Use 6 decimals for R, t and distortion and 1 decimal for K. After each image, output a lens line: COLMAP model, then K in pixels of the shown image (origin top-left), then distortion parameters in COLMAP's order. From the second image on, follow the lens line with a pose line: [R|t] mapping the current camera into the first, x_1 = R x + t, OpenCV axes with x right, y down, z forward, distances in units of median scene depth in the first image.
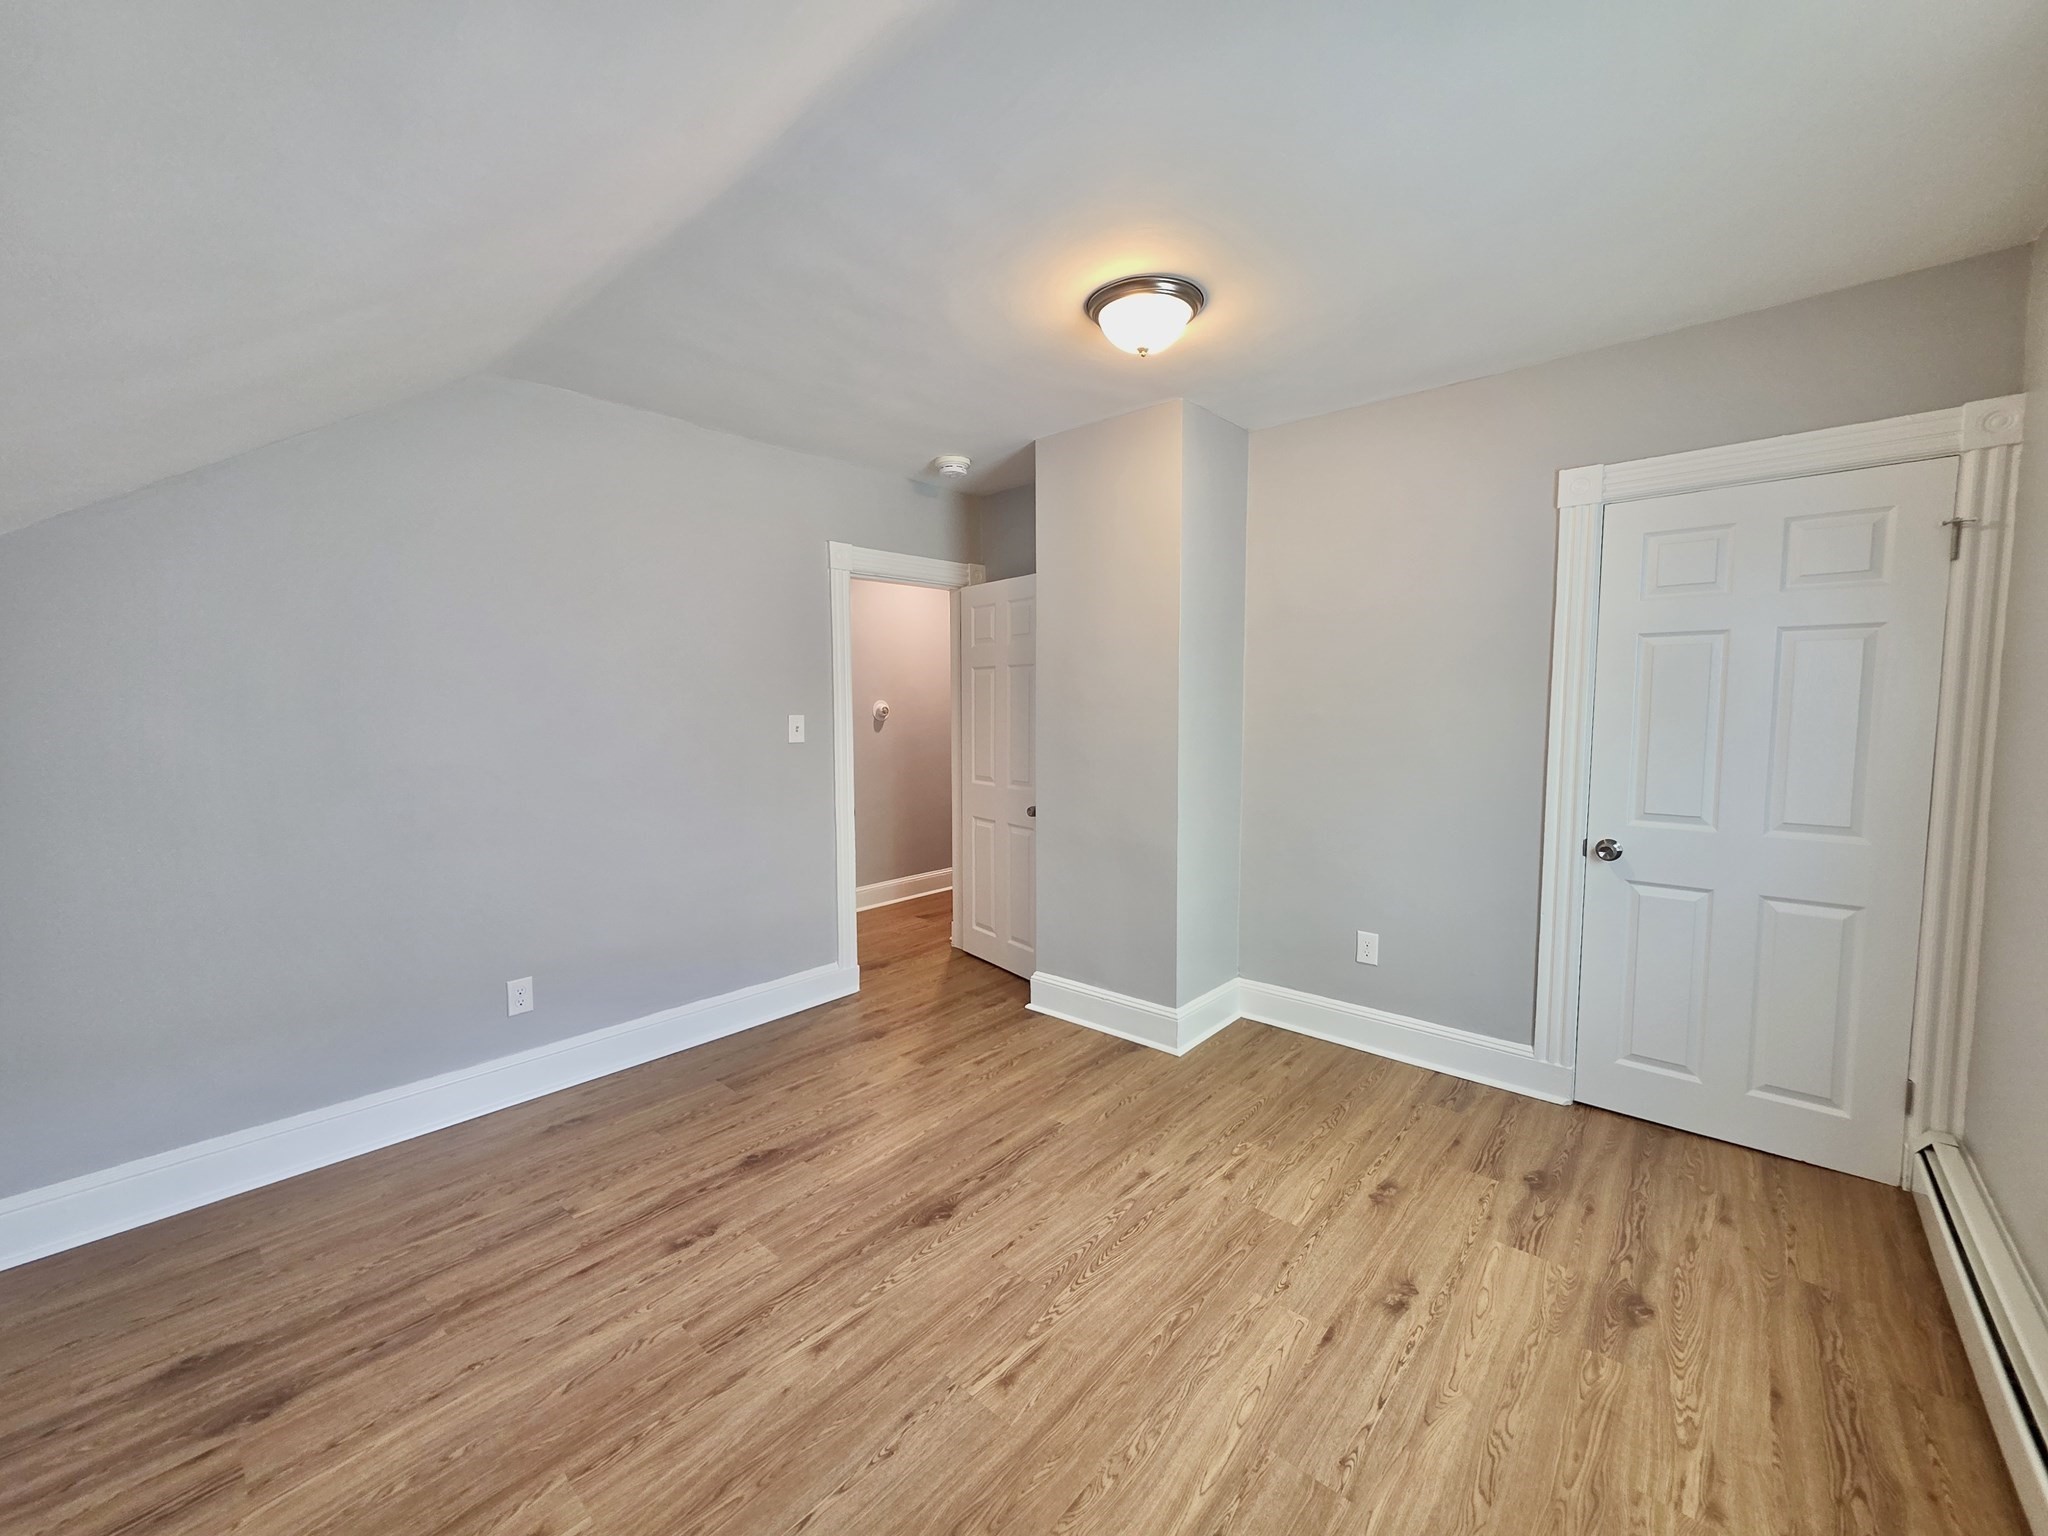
lens RADIAL K [[814.0, 0, 1034.2], [0, 814.0, 763.3], [0, 0, 1]] dist [0.005721, -0.000968]
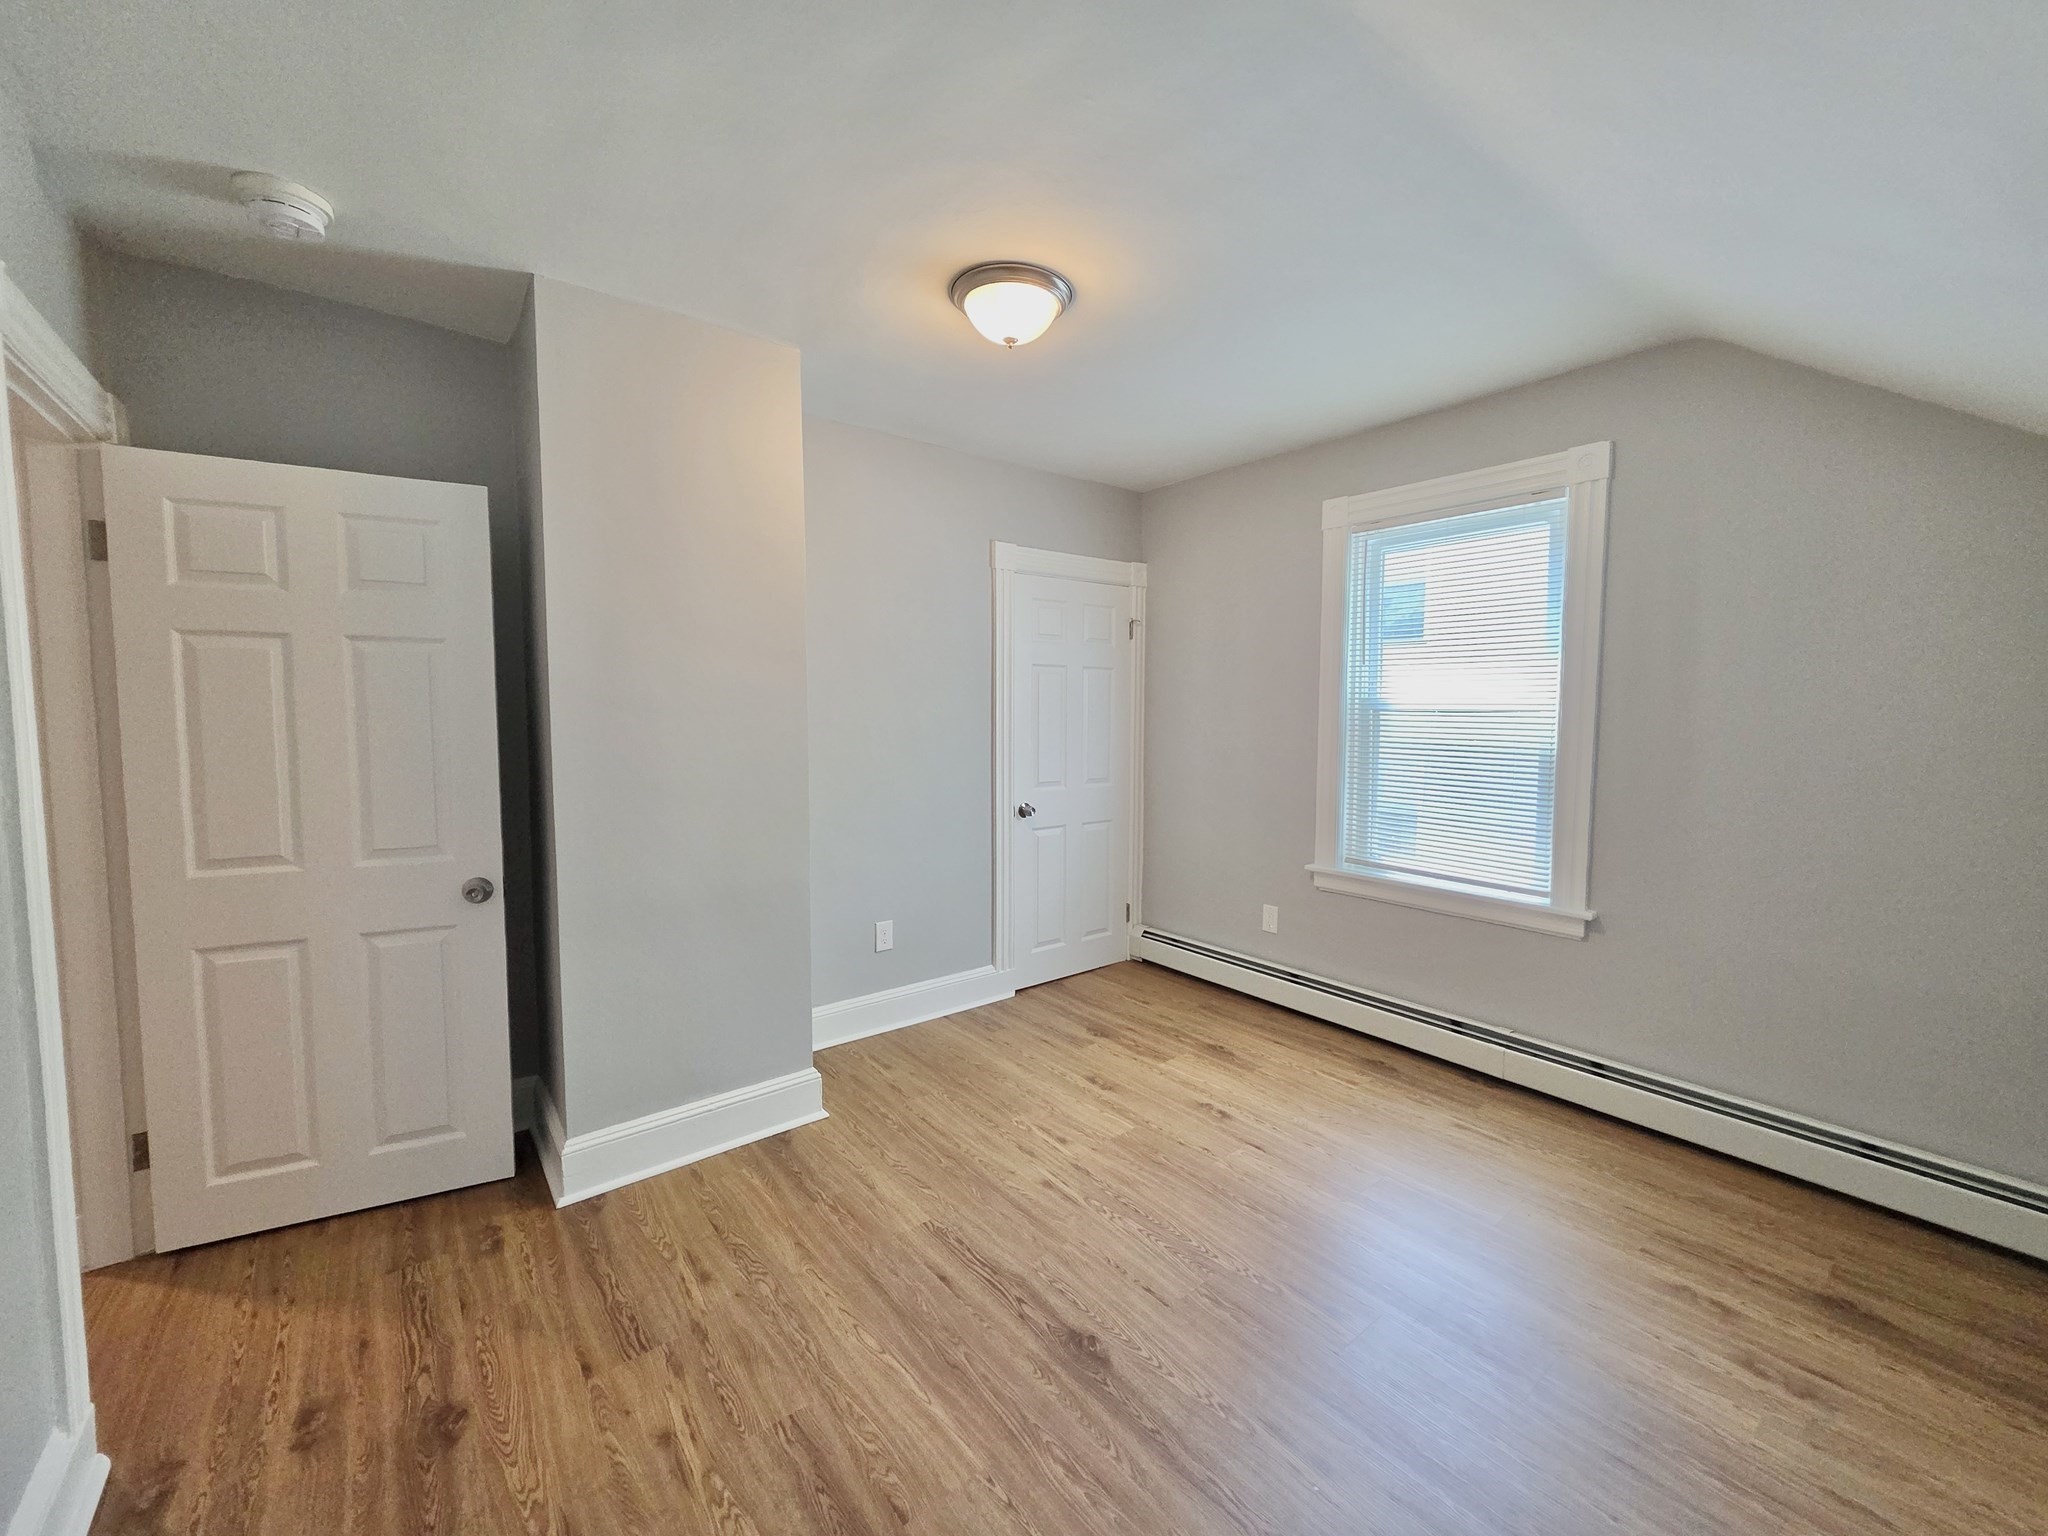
lens RADIAL K [[814.0, 0, 1034.2], [0, 814.0, 763.3], [0, 0, 1]] dist [0.005721, -0.000968]
pose [[0.176854, -0.061480, 0.982315, -0.866403], [0.068007, 0.996425, 0.050119, -0.059645], [-0.981885, 0.057940, 0.180403, 0.863033]]
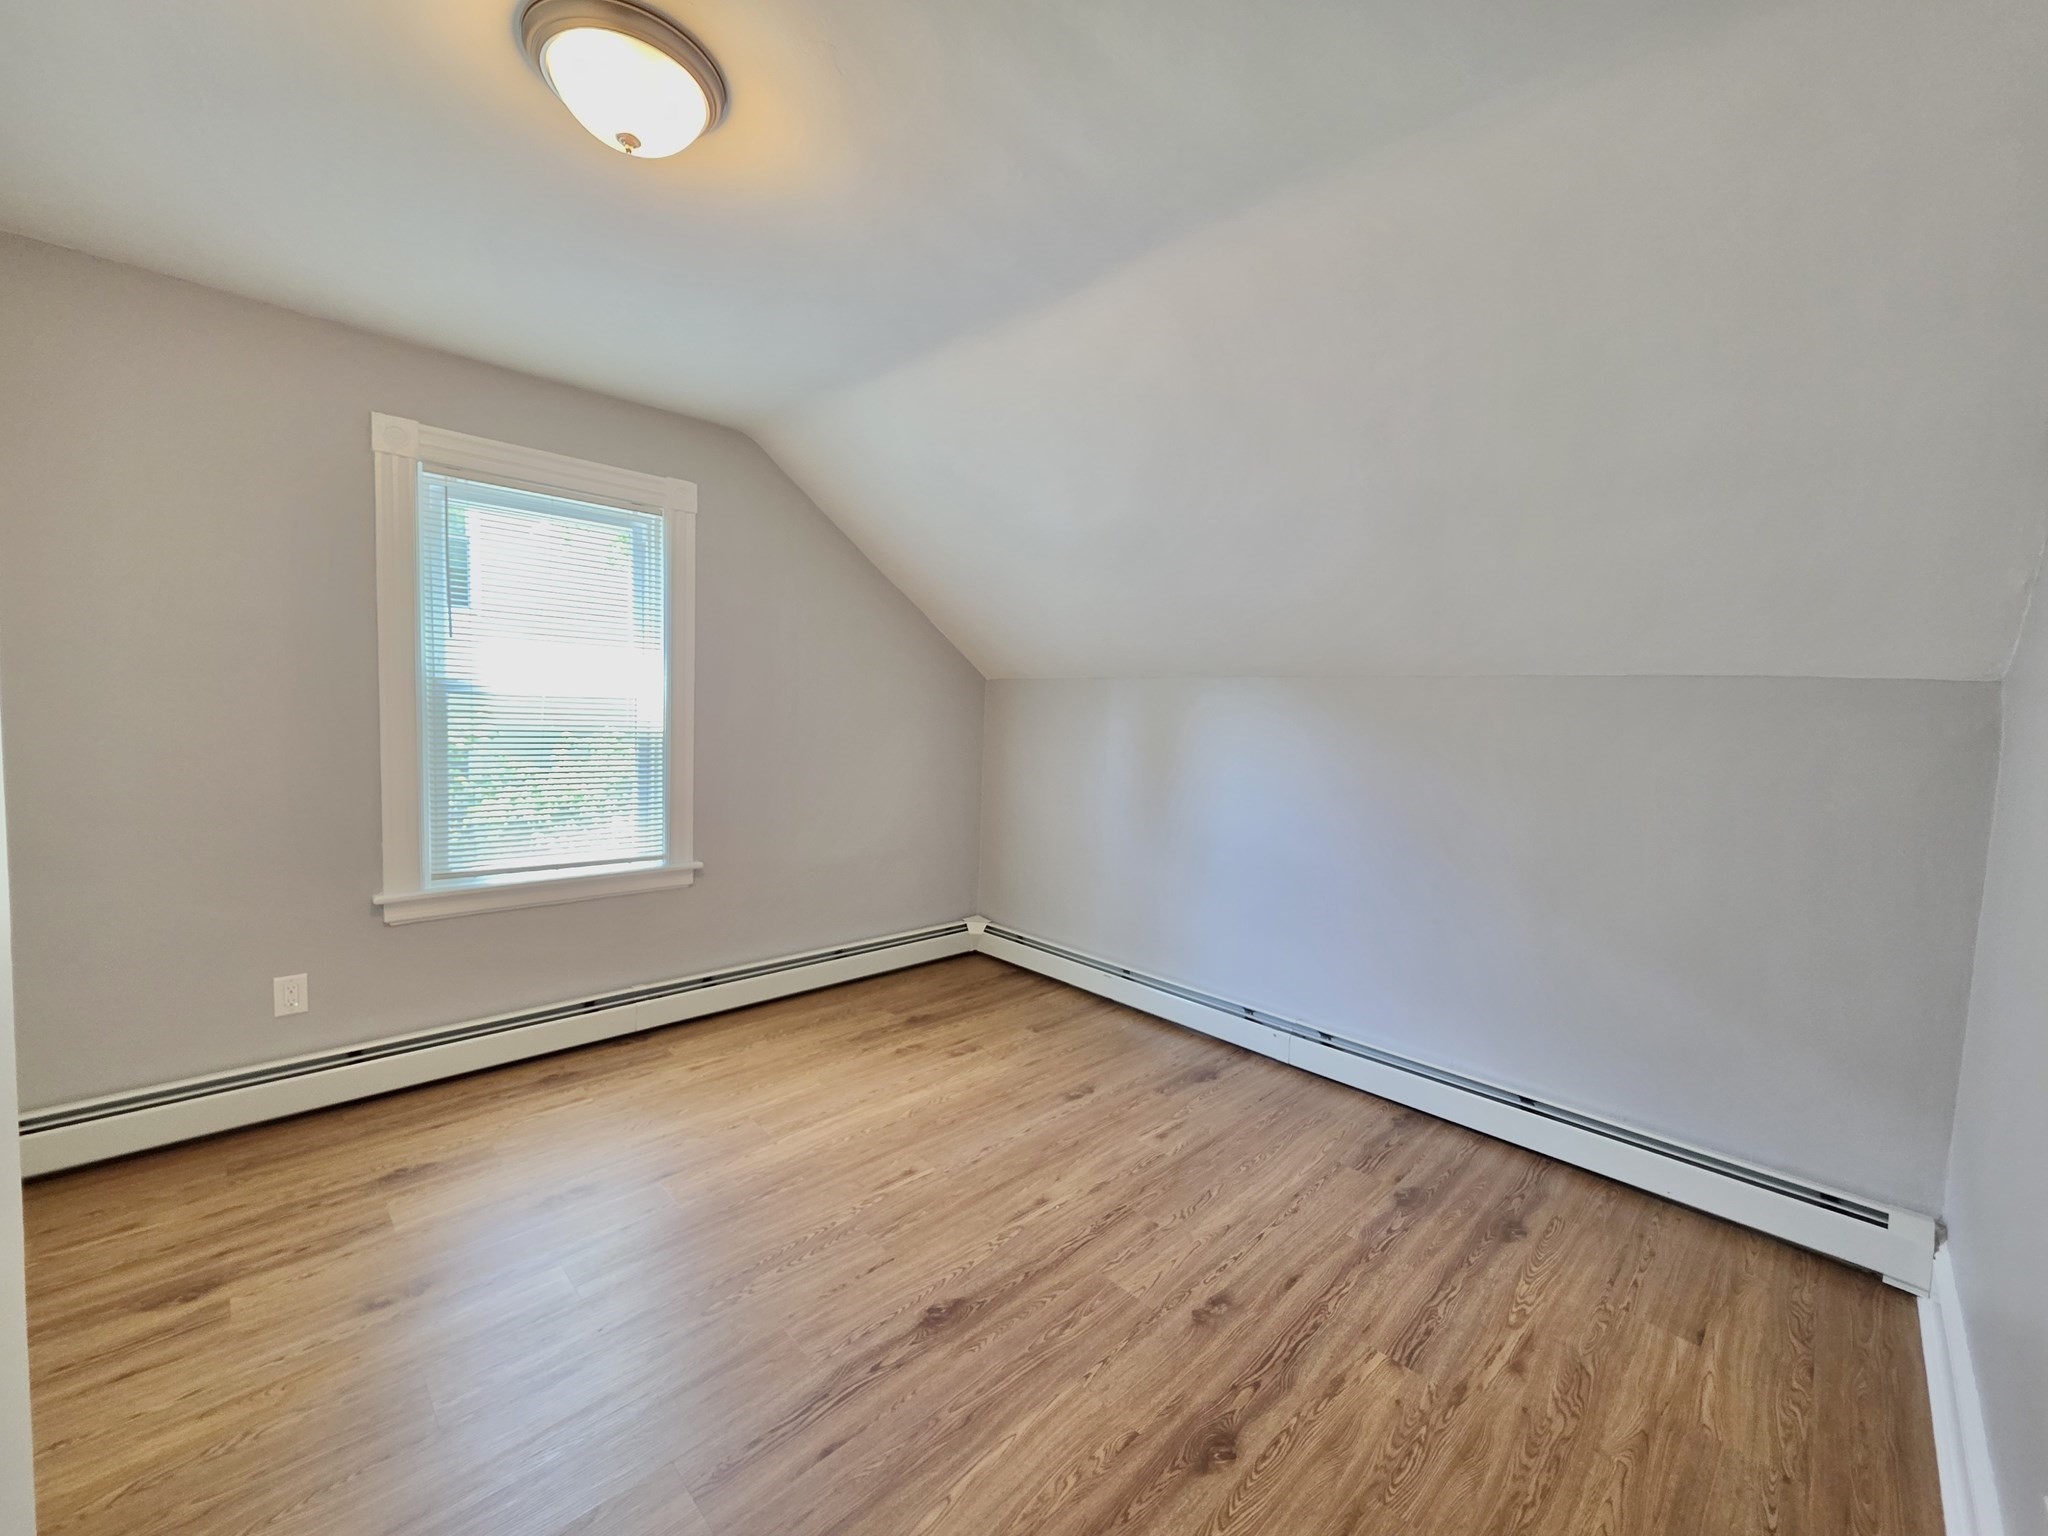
lens RADIAL K [[814.0, 0, 1034.2], [0, 814.0, 763.3], [0, 0, 1]] dist [0.005721, -0.000968]
pose [[-0.996685, -0.035903, 0.073014, -0.251435], [-0.025455, 0.989923, 0.139297, -0.132762], [-0.077279, 0.136977, -0.987555, 1.731343]]
